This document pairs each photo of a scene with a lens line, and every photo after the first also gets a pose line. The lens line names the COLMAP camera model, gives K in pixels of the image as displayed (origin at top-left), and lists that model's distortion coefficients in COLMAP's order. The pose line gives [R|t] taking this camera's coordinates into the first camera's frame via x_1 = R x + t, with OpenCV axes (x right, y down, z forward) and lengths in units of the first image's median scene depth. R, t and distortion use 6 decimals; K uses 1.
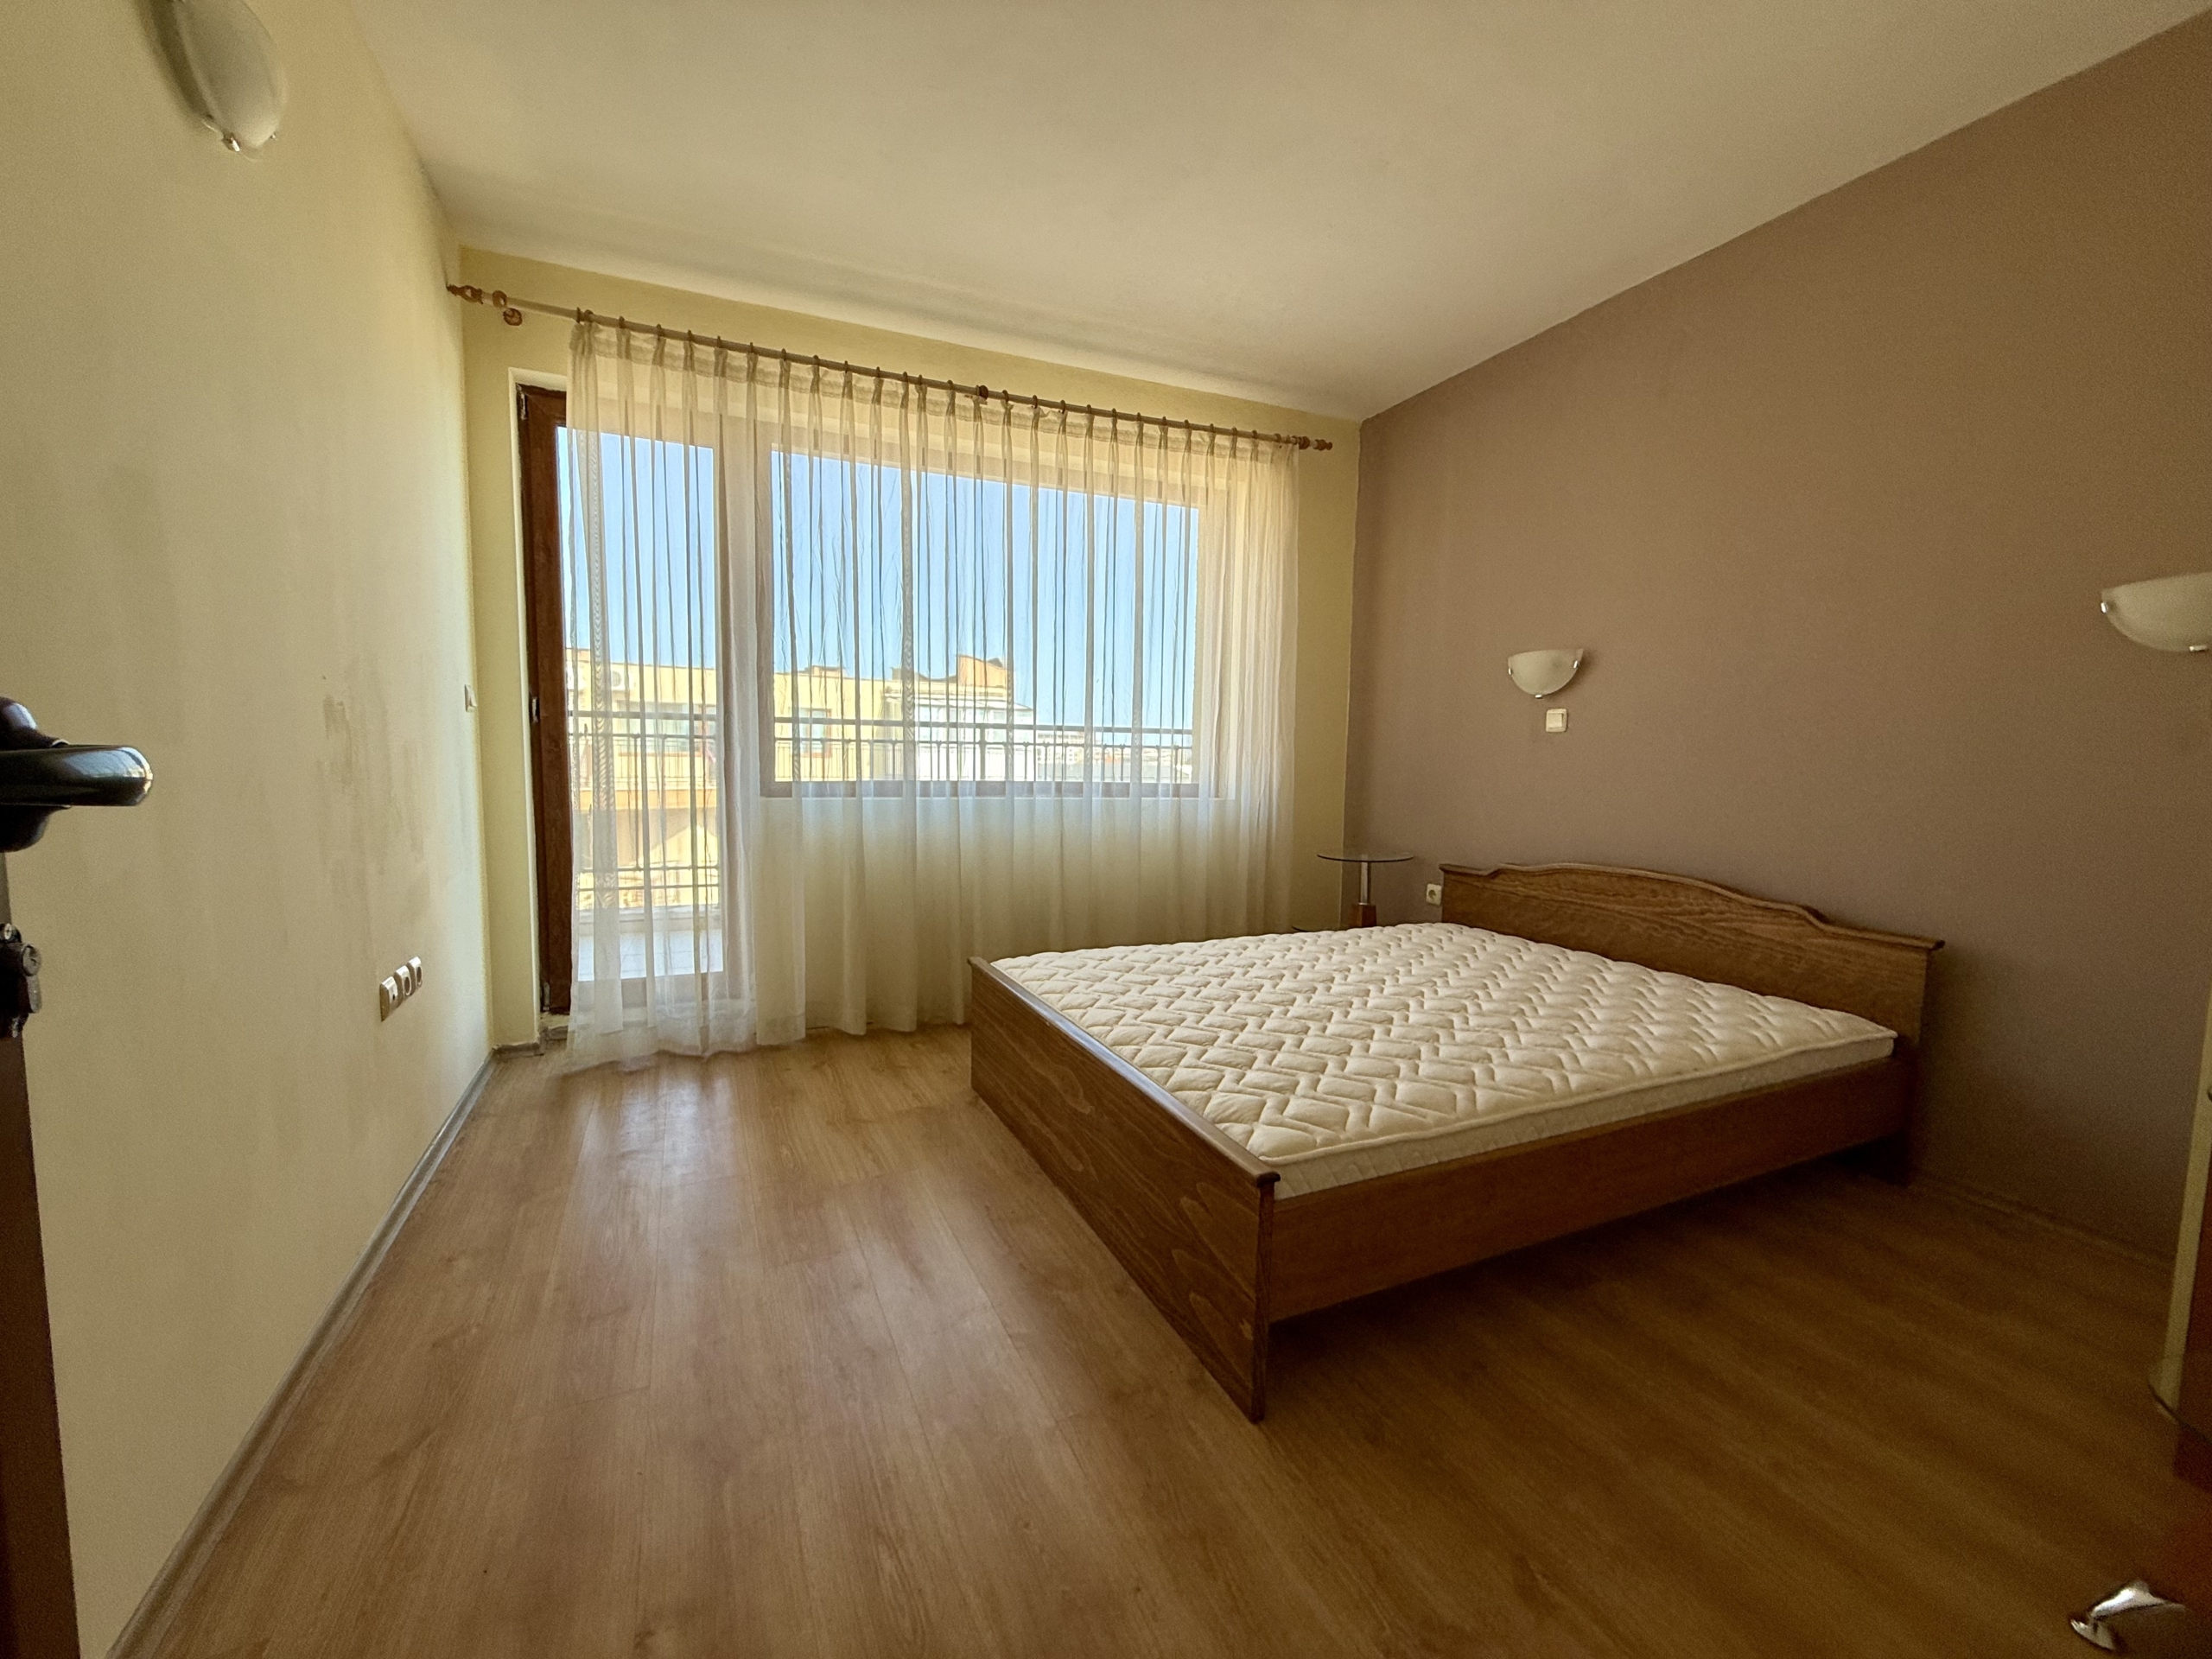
lens RADIAL K [[882.5, 0, 1103.0], [0, 882.5, 834.3], [0, 0, 1]] dist [0.000438, 0.000031]
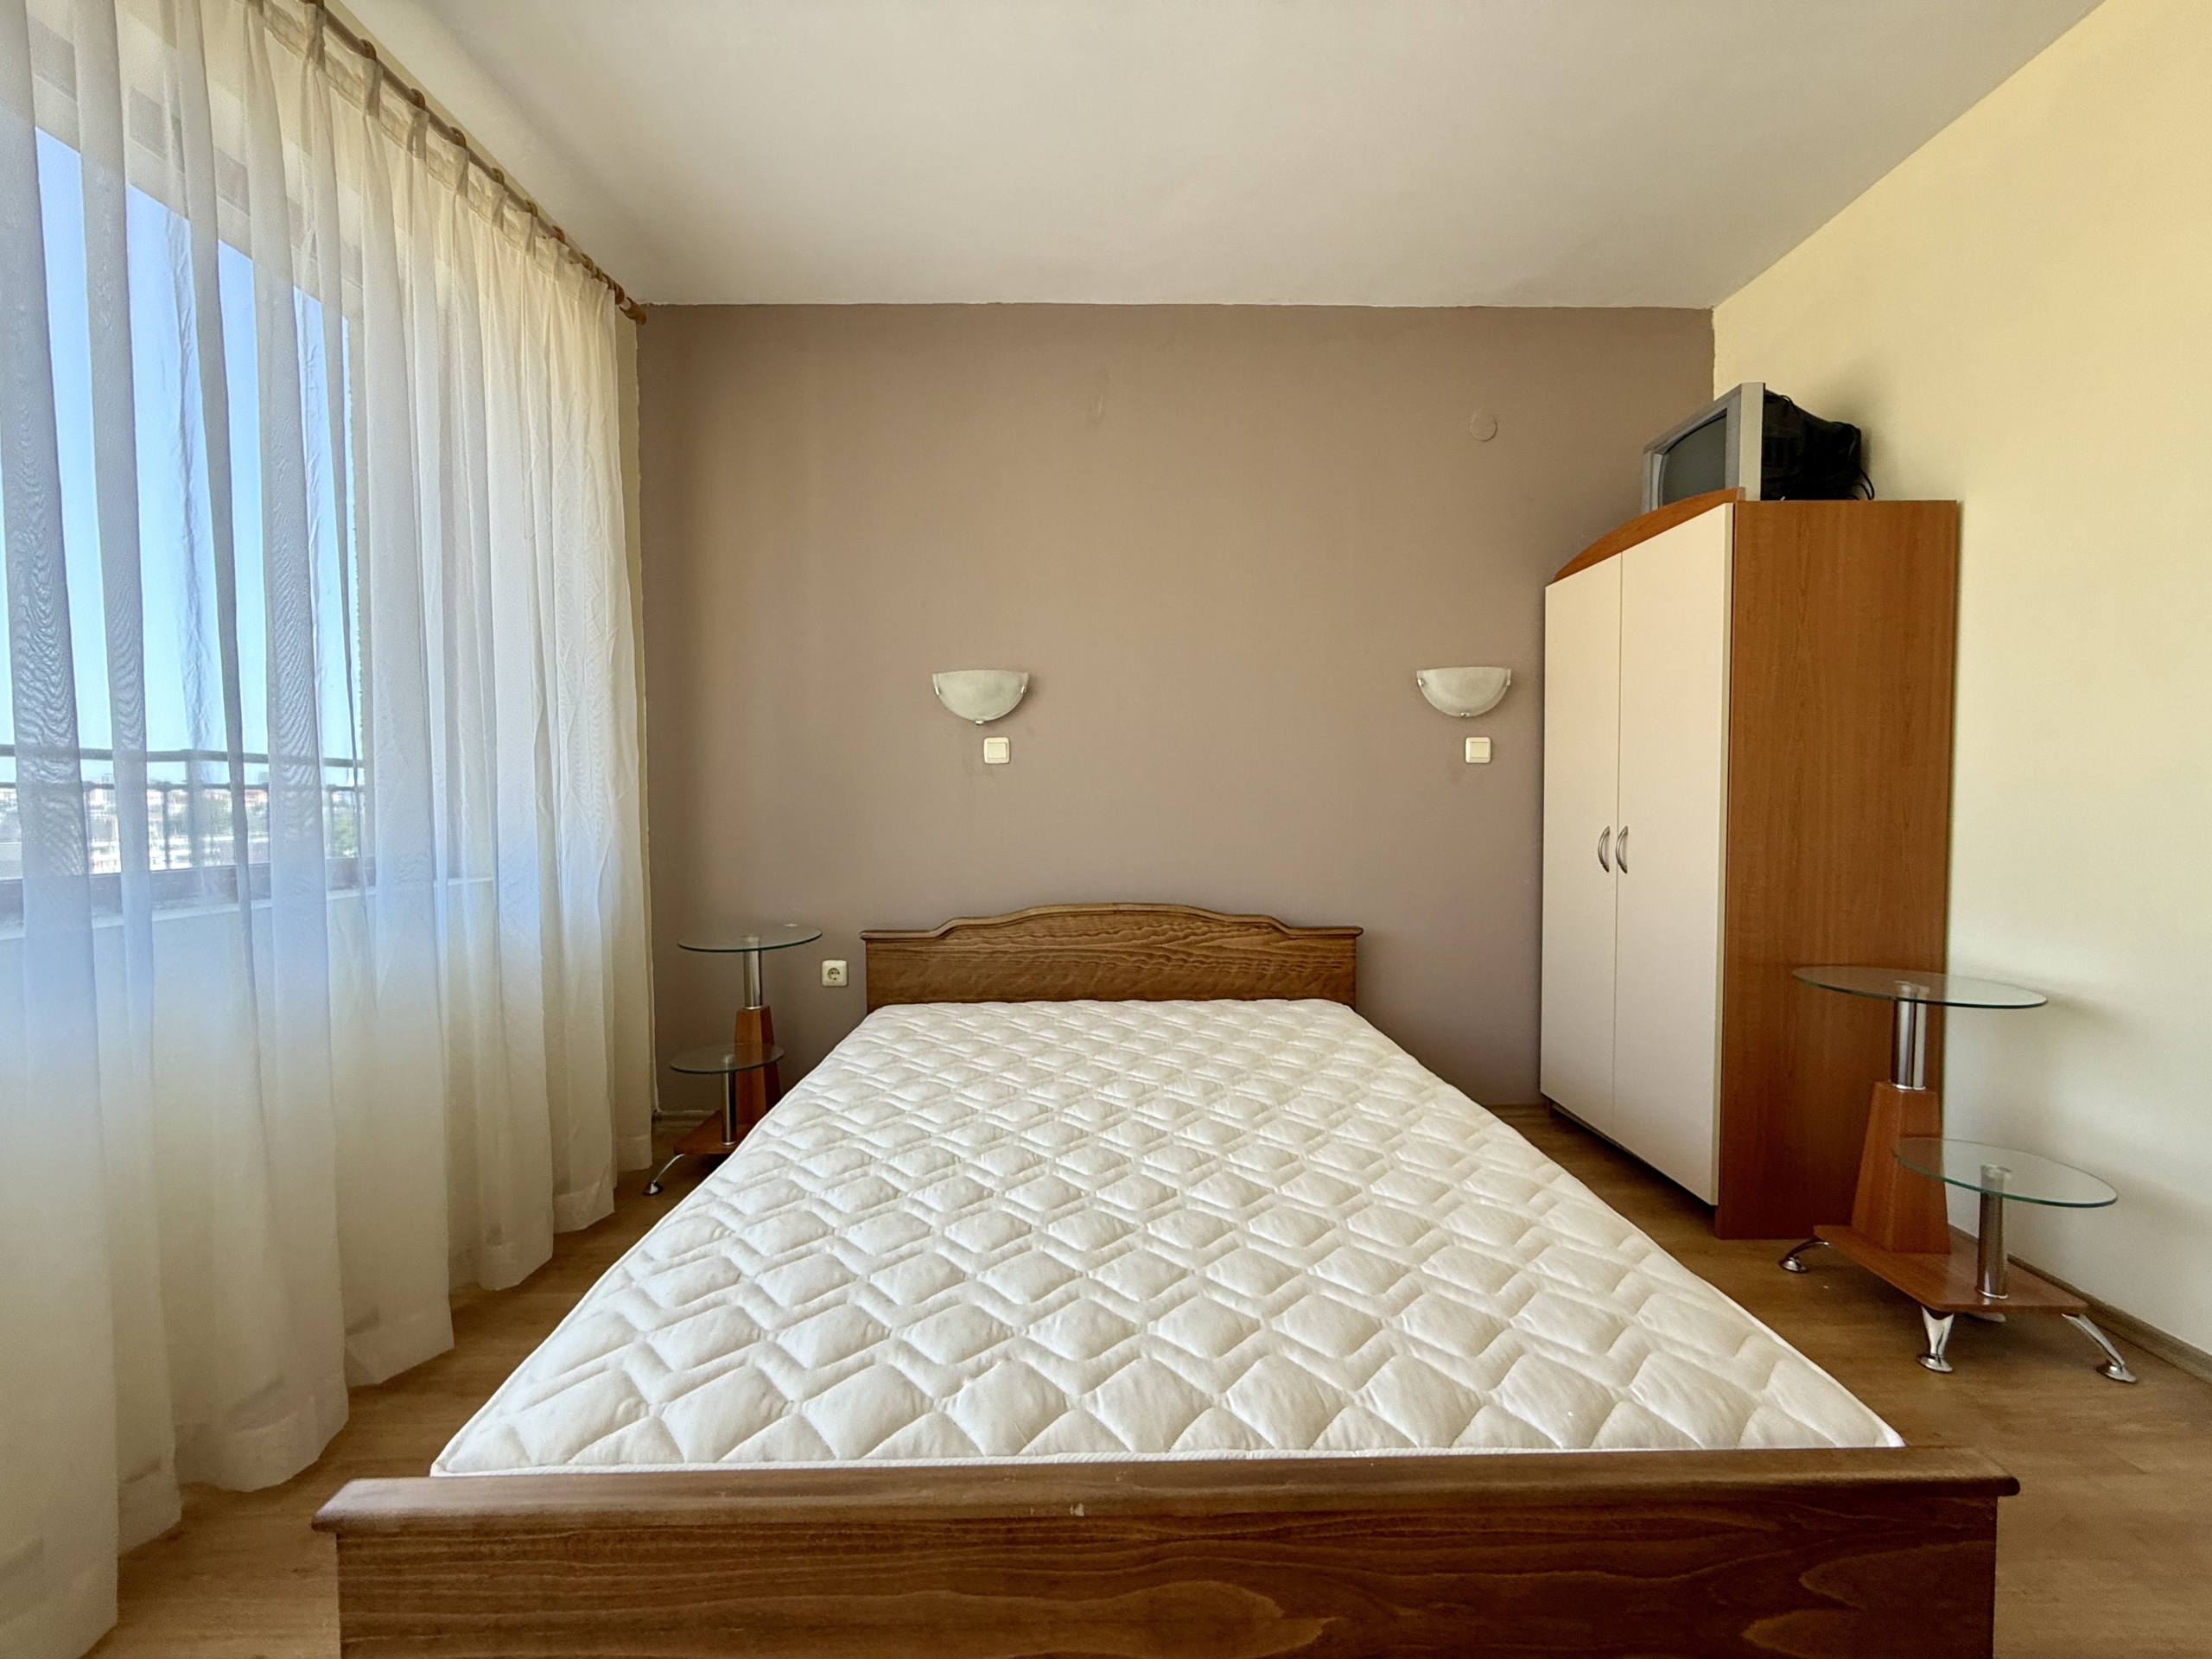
lens RADIAL K [[884.4, 0, 1106.0], [0, 884.4, 829.5], [0, 0, 1]] dist [-0.002867, -0.000164]
pose [[0.407639, -0.057032, 0.911360, -0.277236], [0.096674, 0.995134, 0.019034, -0.060029], [-0.908011, 0.080346, 0.411169, 0.577210]]
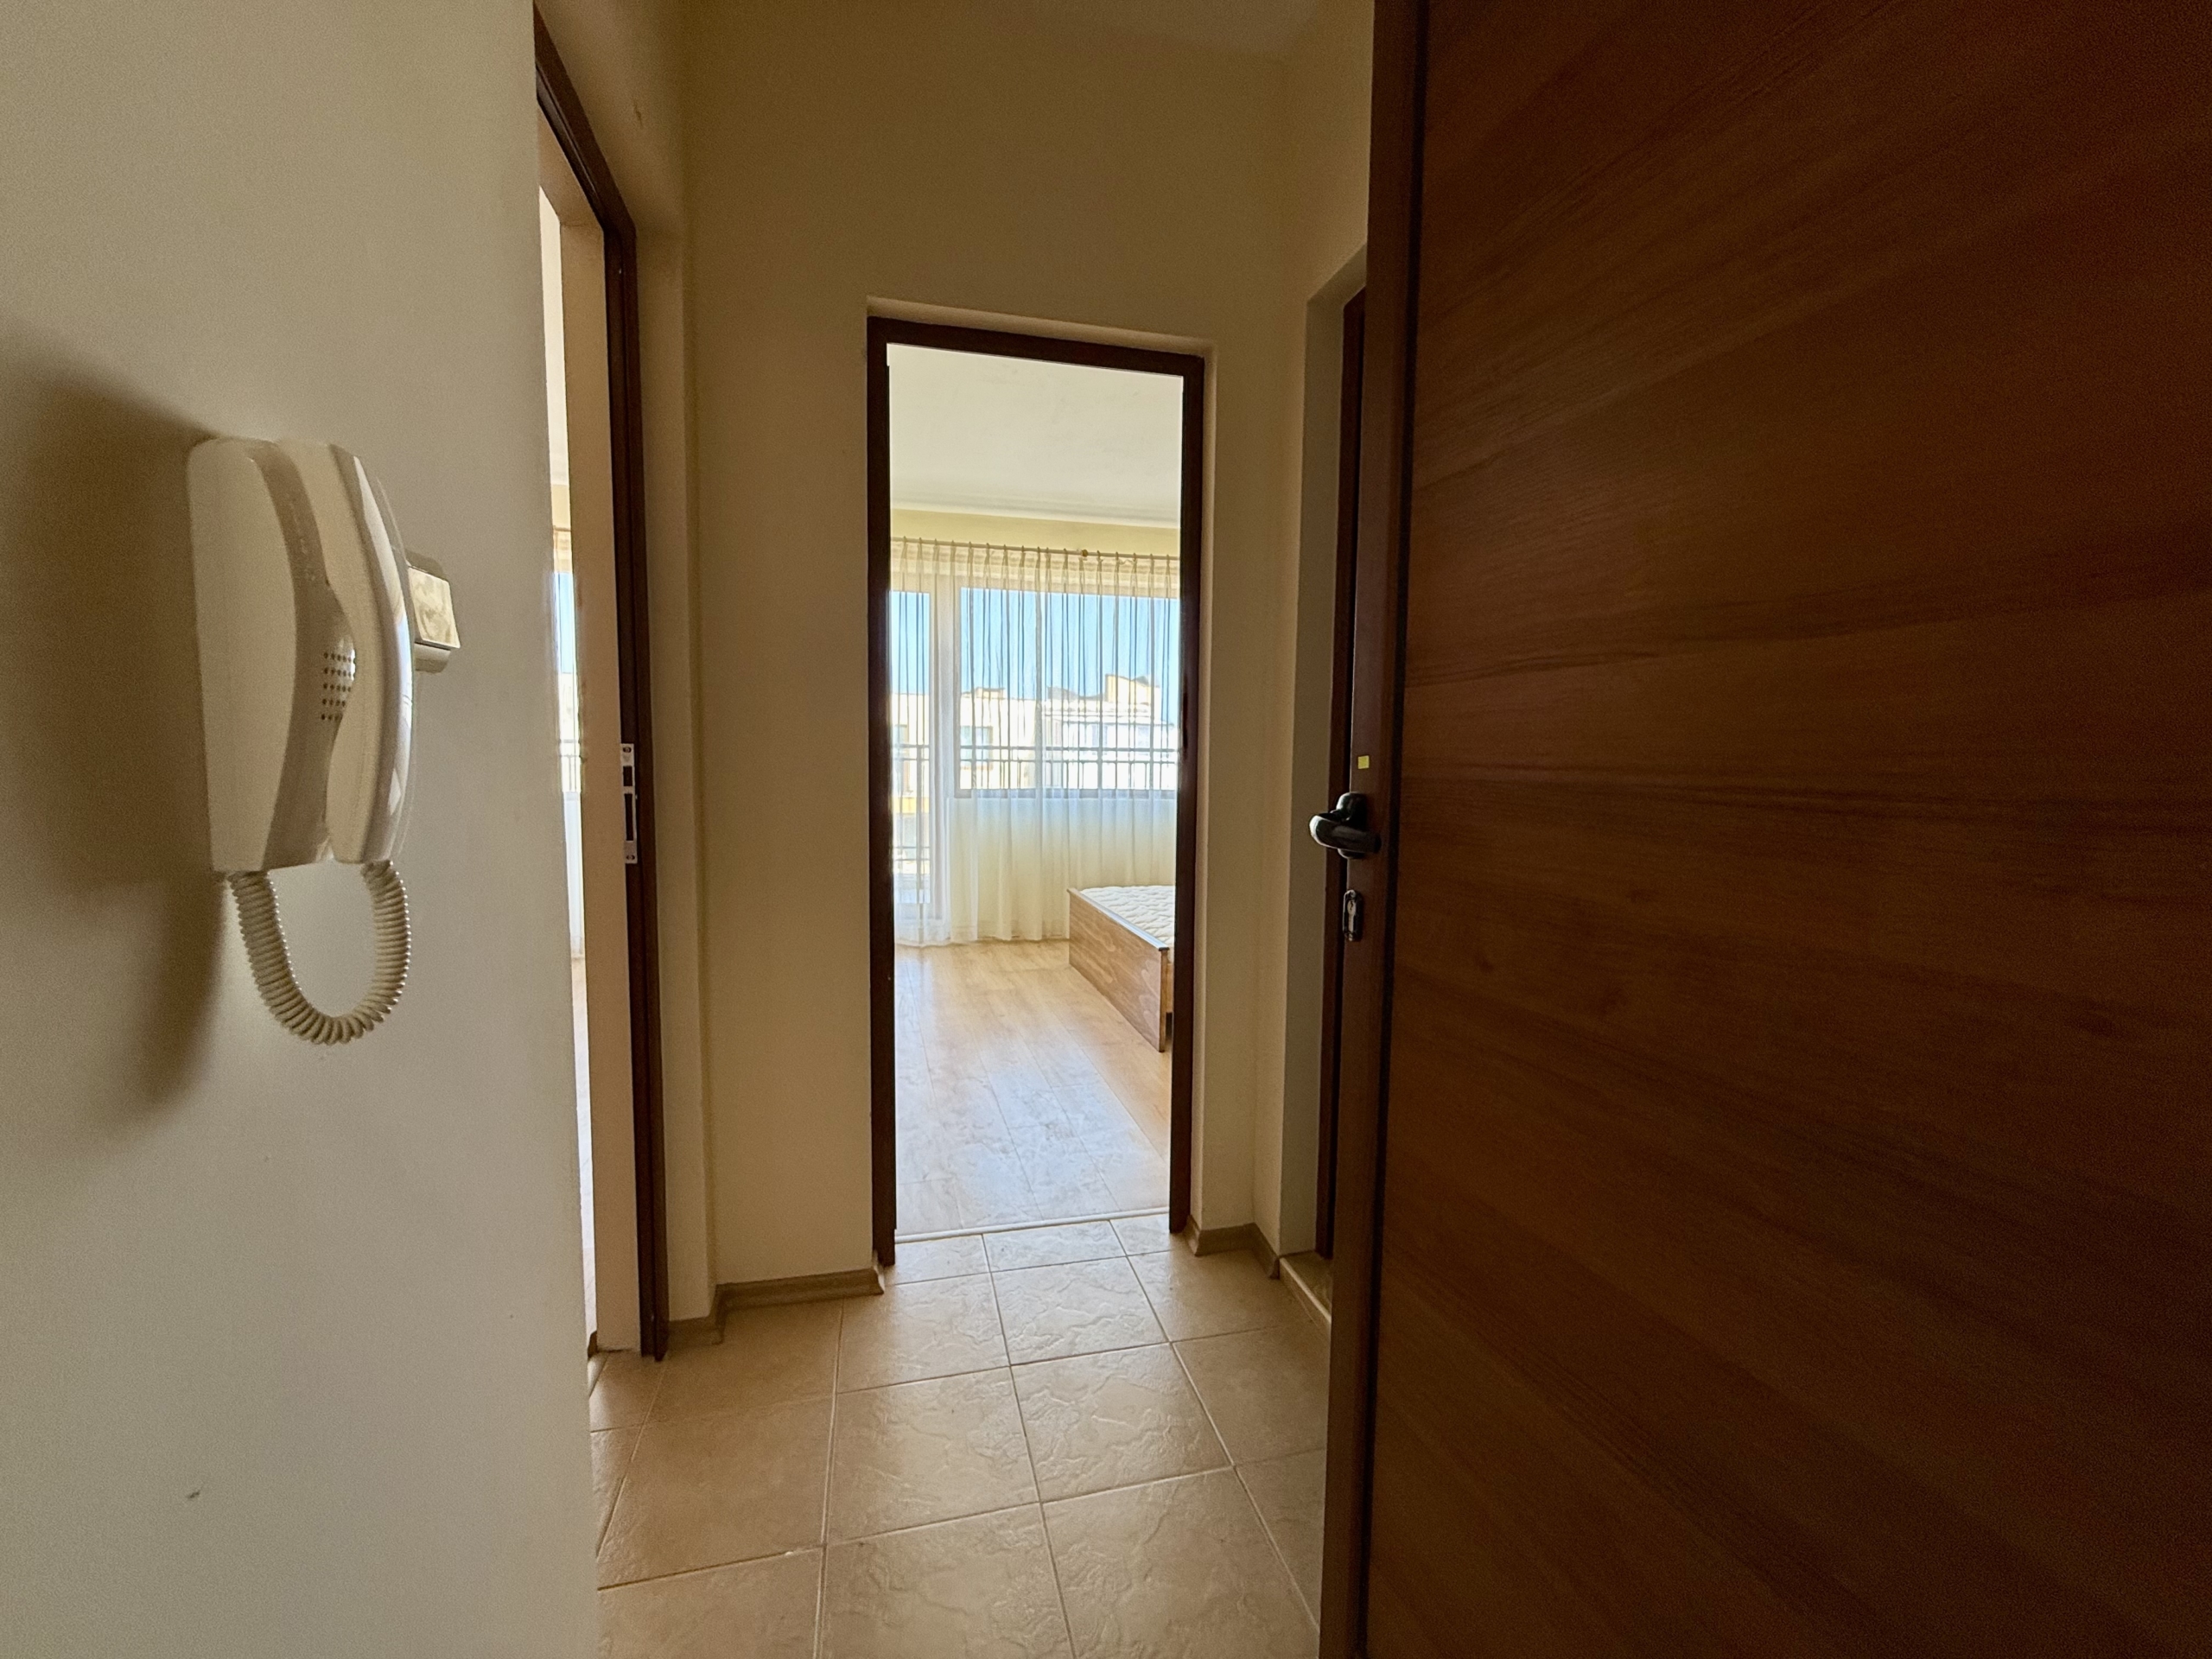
lens RADIAL K [[878.8, 0, 1100.4], [0, 878.8, 831.3], [0, 0, 1]] dist [-0.000729, 0.000097]
pose [[0.984502, 0.007169, -0.175228, 0.189603], [-0.009876, 0.999845, -0.014578, 0.044205], [0.175096, 0.016083, 0.984420, -0.621390]]
